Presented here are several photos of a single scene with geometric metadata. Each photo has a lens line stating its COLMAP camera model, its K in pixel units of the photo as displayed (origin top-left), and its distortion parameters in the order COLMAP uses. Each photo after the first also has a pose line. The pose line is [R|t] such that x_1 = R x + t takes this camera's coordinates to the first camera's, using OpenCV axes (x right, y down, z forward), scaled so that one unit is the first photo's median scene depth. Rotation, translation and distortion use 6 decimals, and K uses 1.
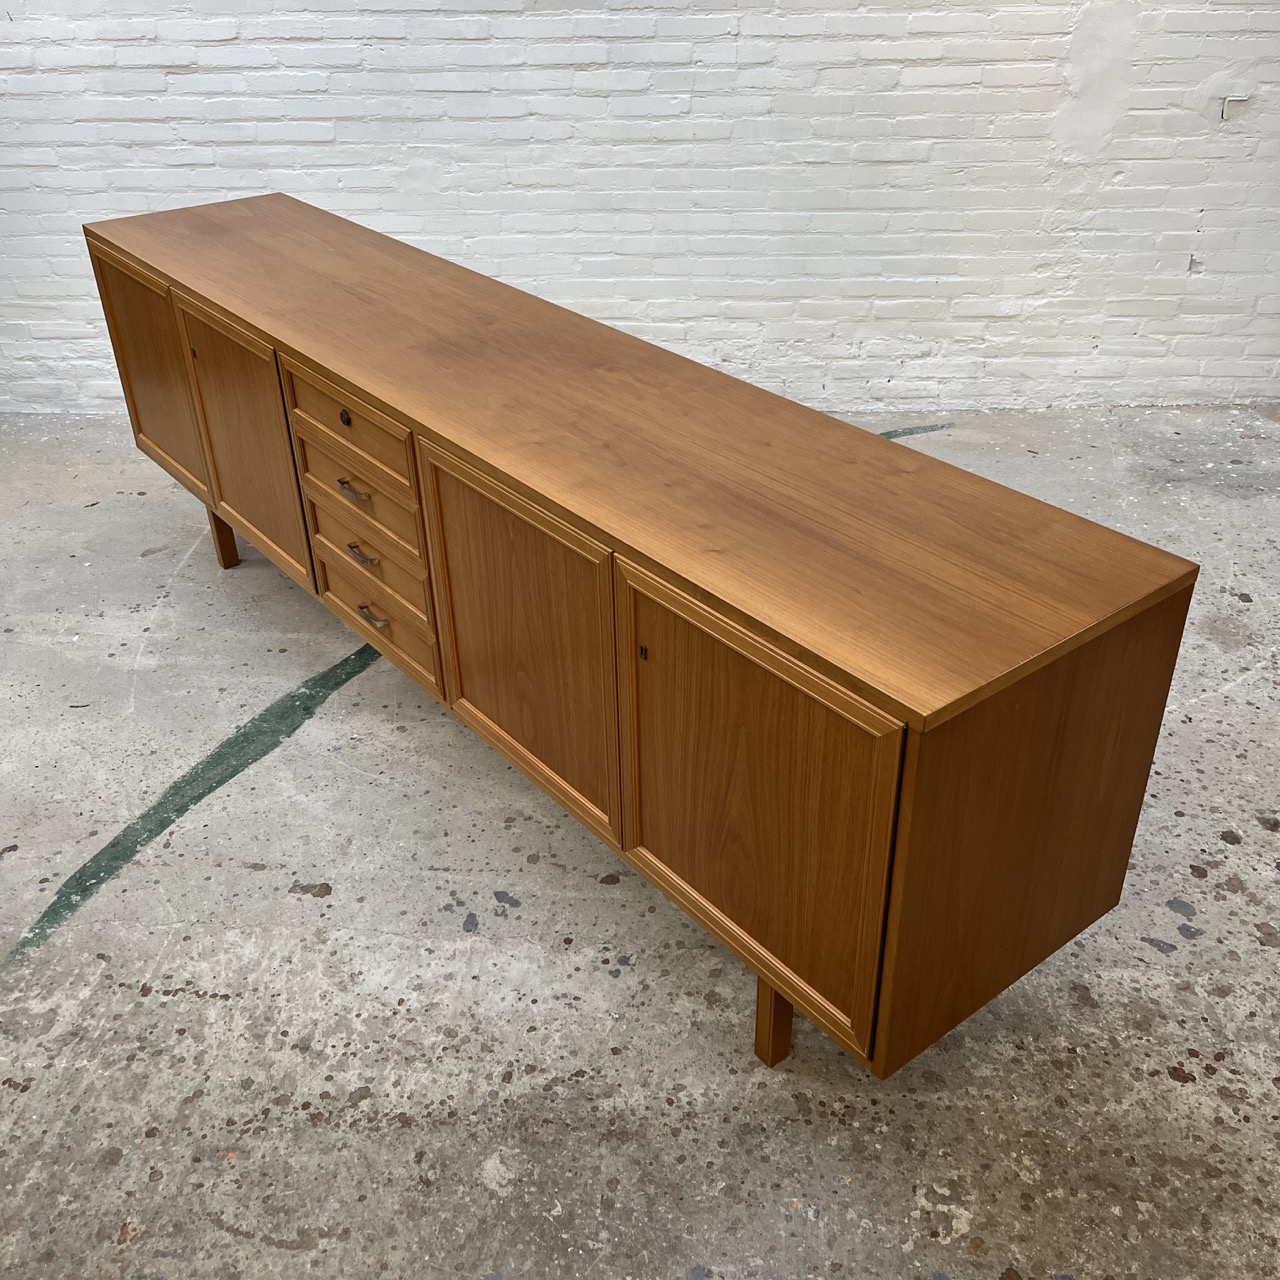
lens RADIAL K [[1292.0, 0, 652.4], [0, 1292.0, 649.2], [0, 0, 1]] dist [0.015419, 0.000000]
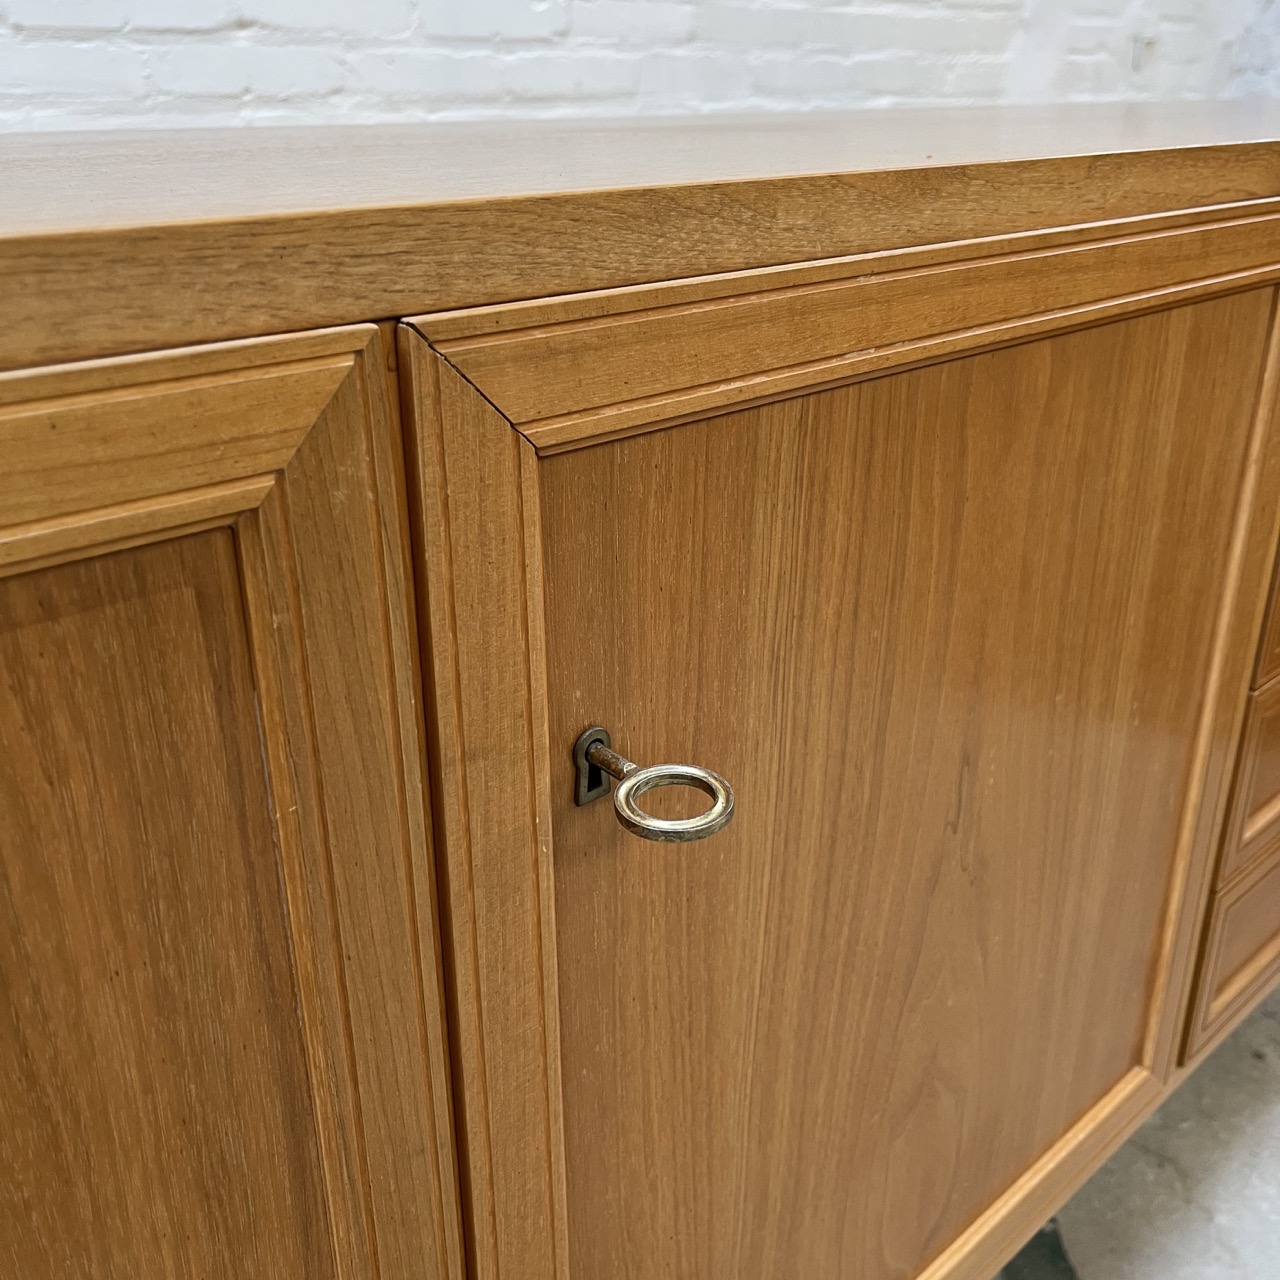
lens RADIAL K [[1292.0, 0, 640.3], [0, 1292.0, 644.7], [0, 0, 1]] dist [0.015419, 0.000000]
pose [[0.710786, -0.266538, 0.650954, -0.412327], [0.375232, 0.926433, -0.030387, -0.256019], [-0.594966, 0.265858, 0.758508, 0.930566]]
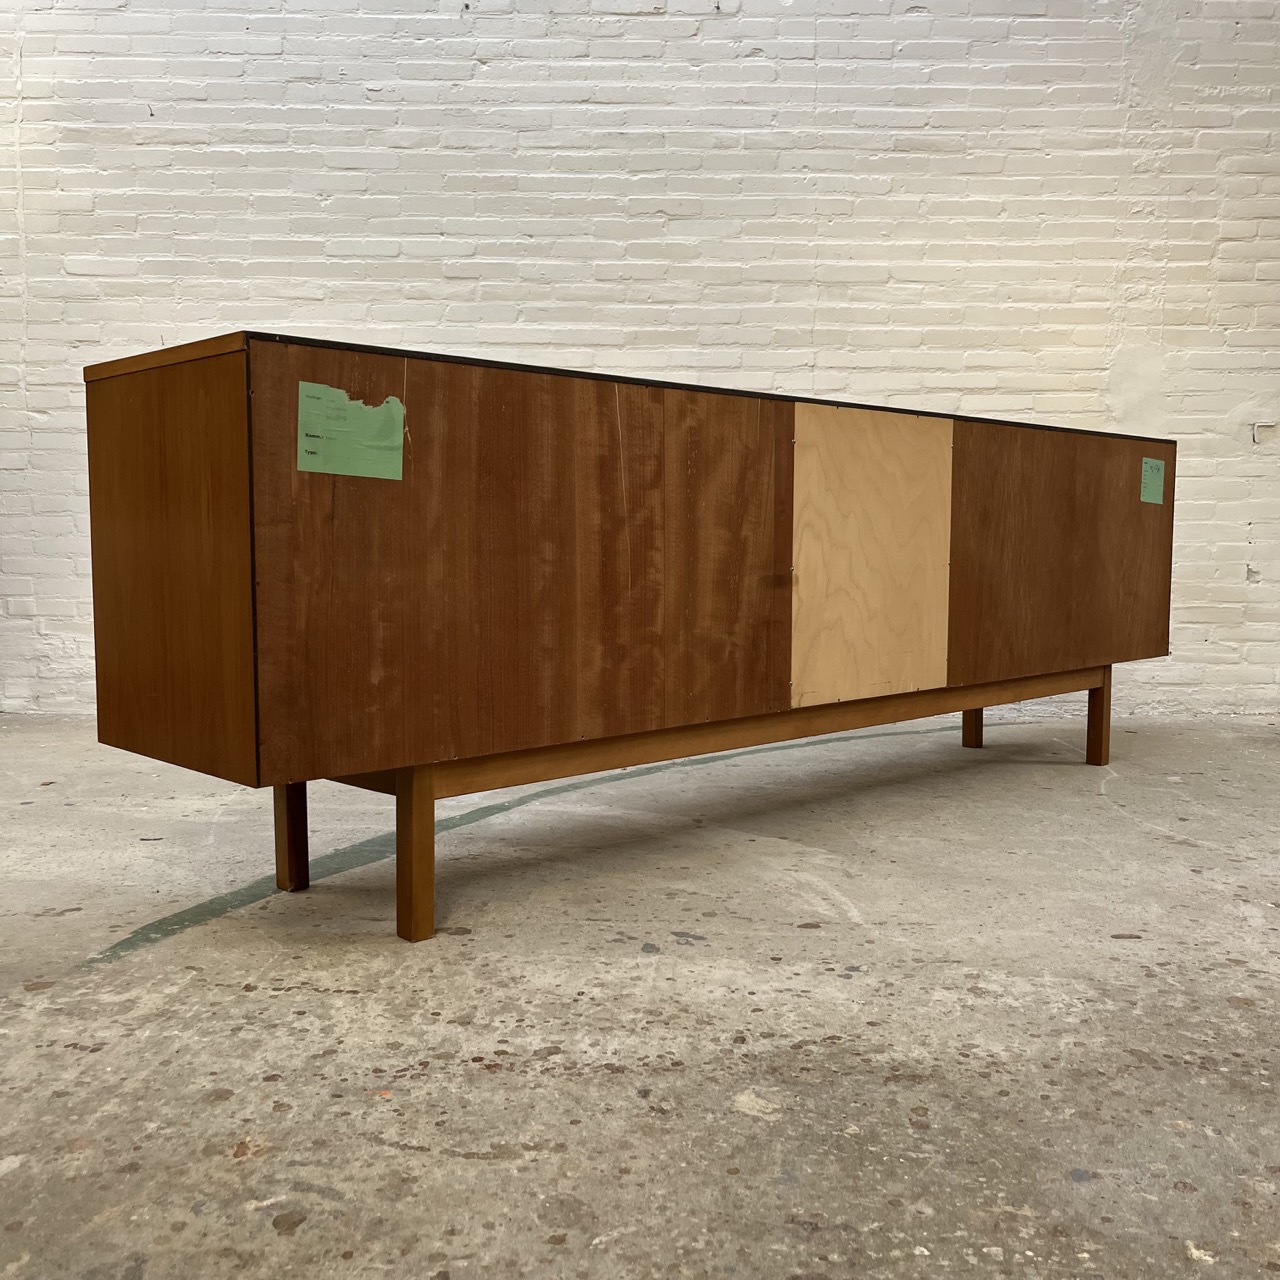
lens RADIAL K [[1292.0, 0, 642.9], [0, 1292.0, 644.7], [0, 0, 1]] dist [0.015419, 0.000000]
pose [[0.999649, 0.014388, 0.022241, -0.134985], [-0.002340, 0.884299, -0.466915, 0.343120], [-0.026386, 0.466699, 0.884023, 0.160787]]
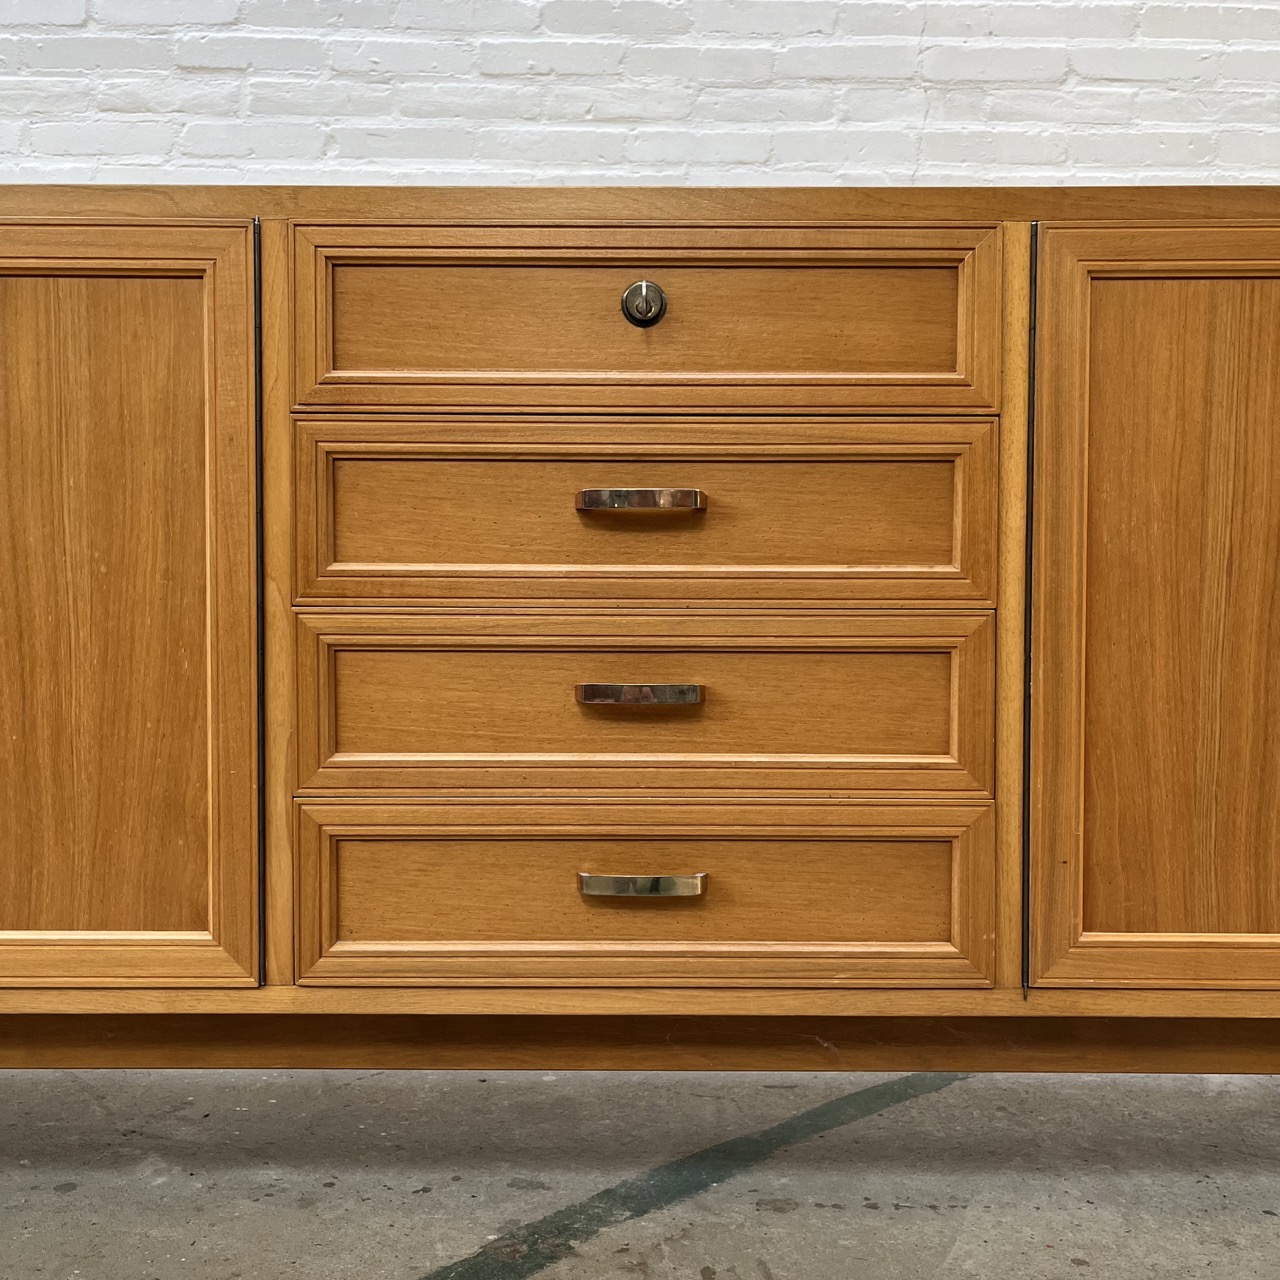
lens RADIAL K [[1292.0, 0, 649.4], [0, 1292.0, 647.3], [0, 0, 1]] dist [0.015419, 0.000000]
pose [[0.999450, 0.017540, 0.028154, -0.082153], [-0.000550, 0.857413, -0.514629, -0.046556], [-0.033166, 0.514330, 0.856951, 0.792343]]
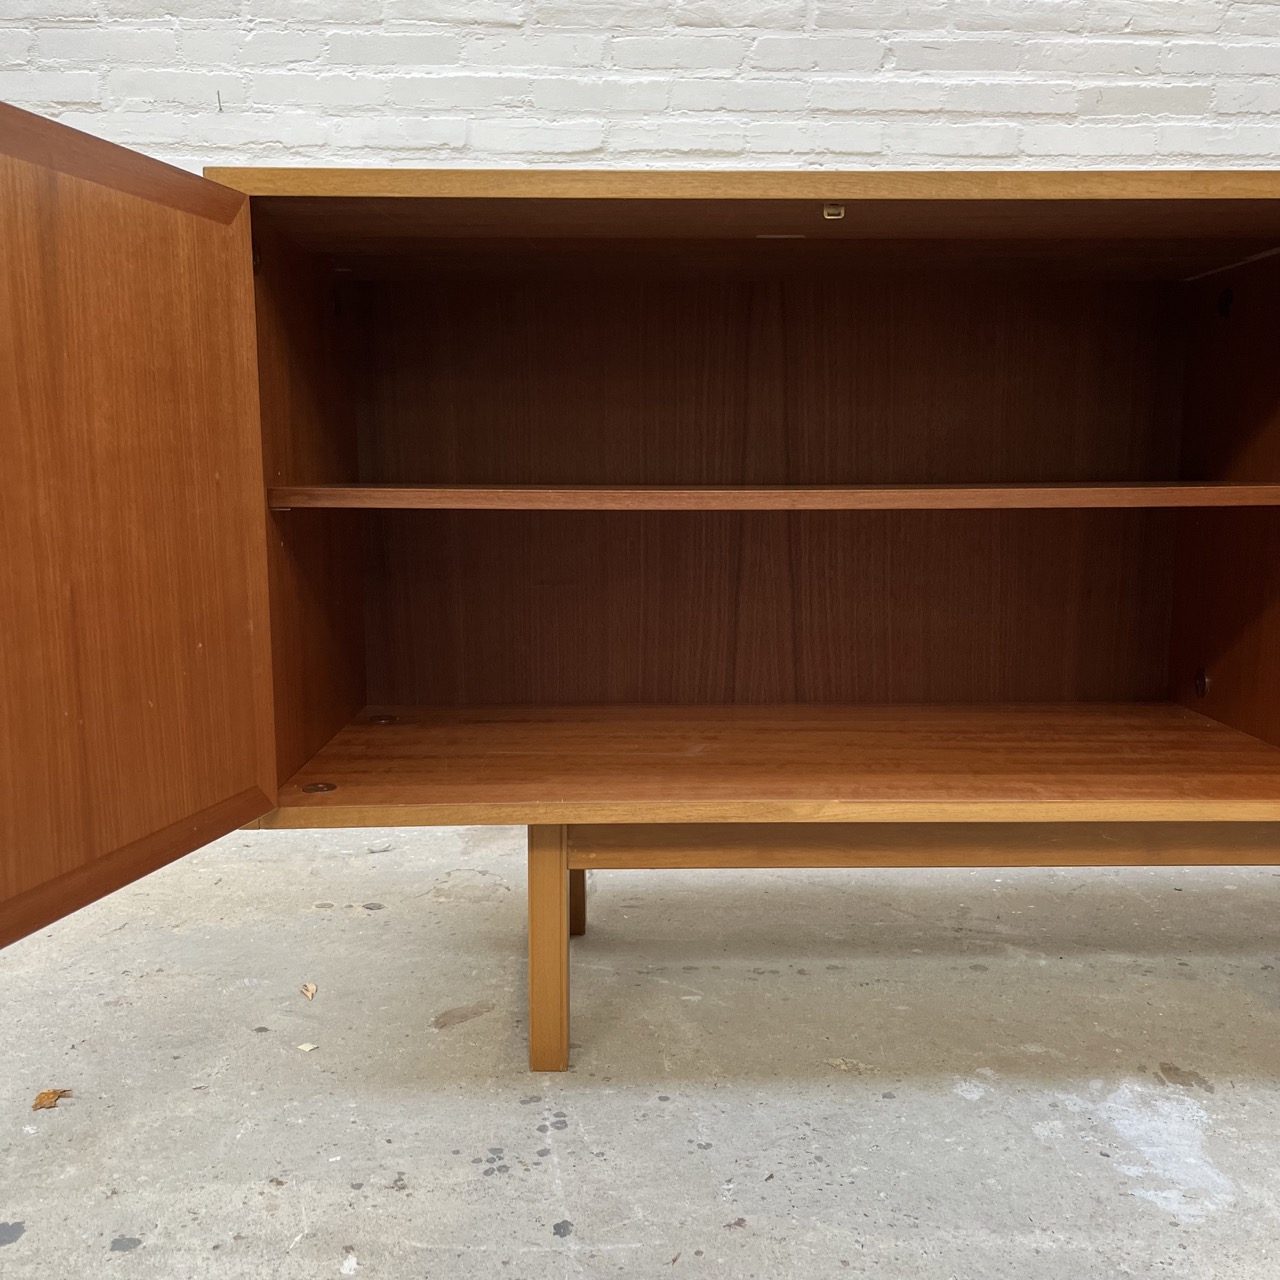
lens RADIAL K [[1292.0, 0, 642.2], [0, 1292.0, 642.6], [0, 0, 1]] dist [0.015419, 0.000000]
pose [[0.998419, 0.005434, 0.055944, -0.436582], [0.018800, 0.905707, -0.423487, -0.011482], [-0.052970, 0.423870, 0.904173, 0.724203]]
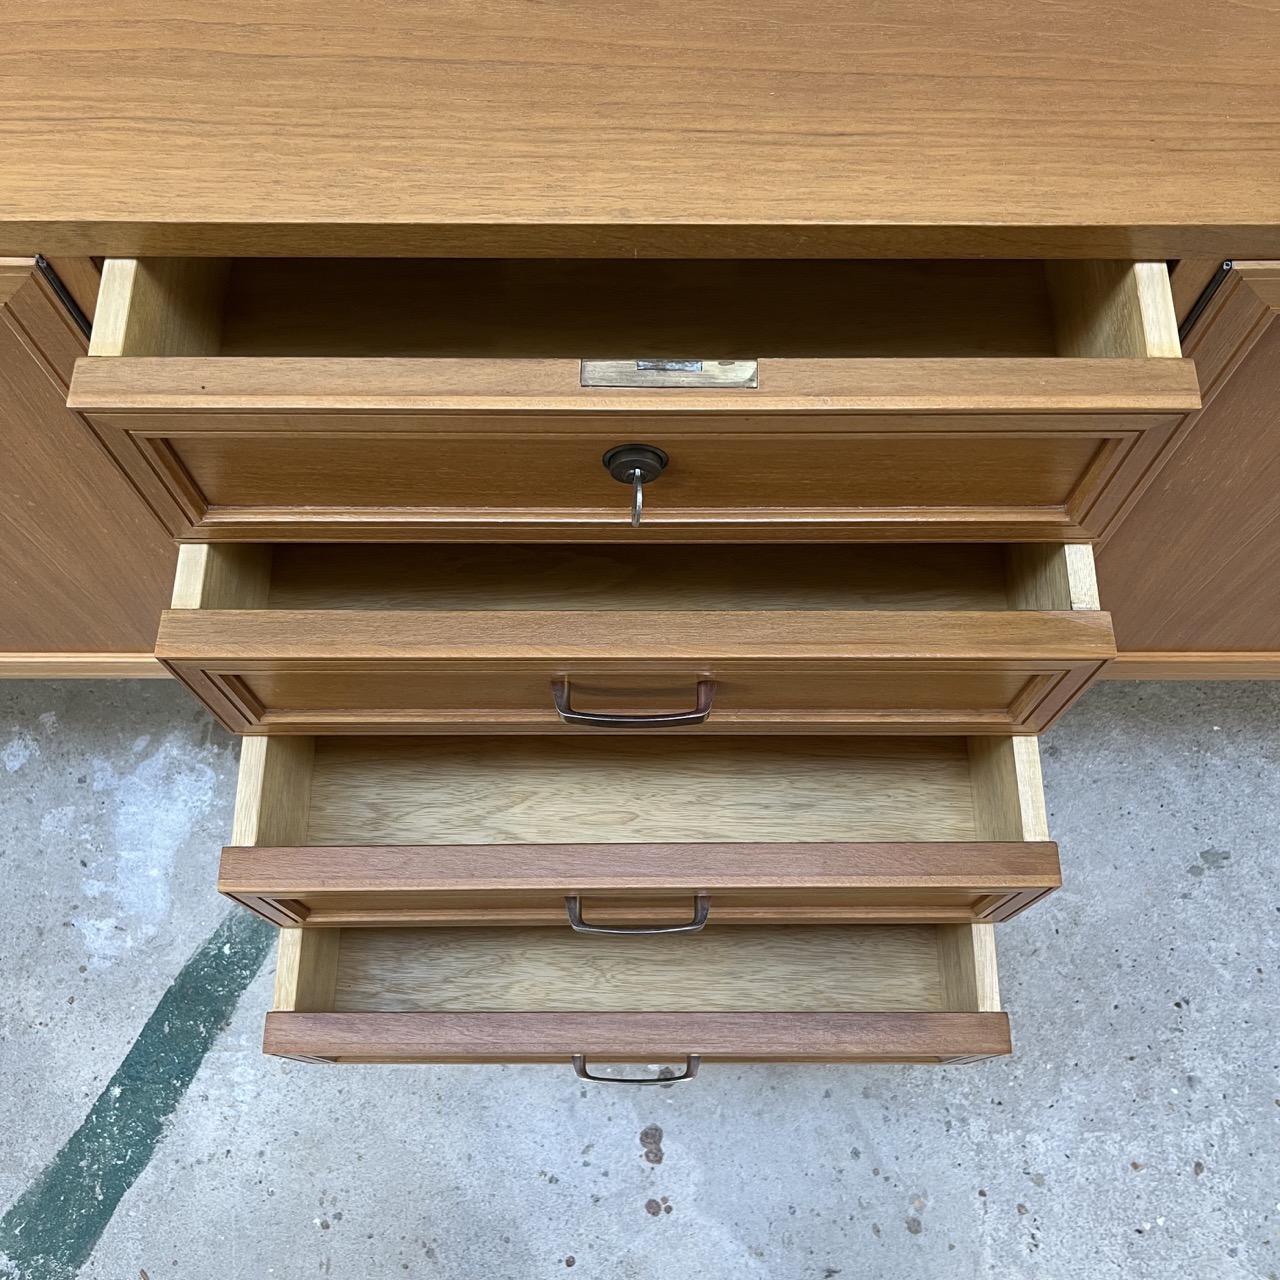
lens RADIAL K [[1292.0, 0, 647.0], [0, 1292.0, 643.8], [0, 0, 1]] dist [0.015419, 0.000000]
pose [[0.999302, -0.025429, 0.027362, -0.080959], [0.004936, 0.815982, 0.578056, -0.364834], [-0.037026, -0.577518, 0.815538, 0.807234]]
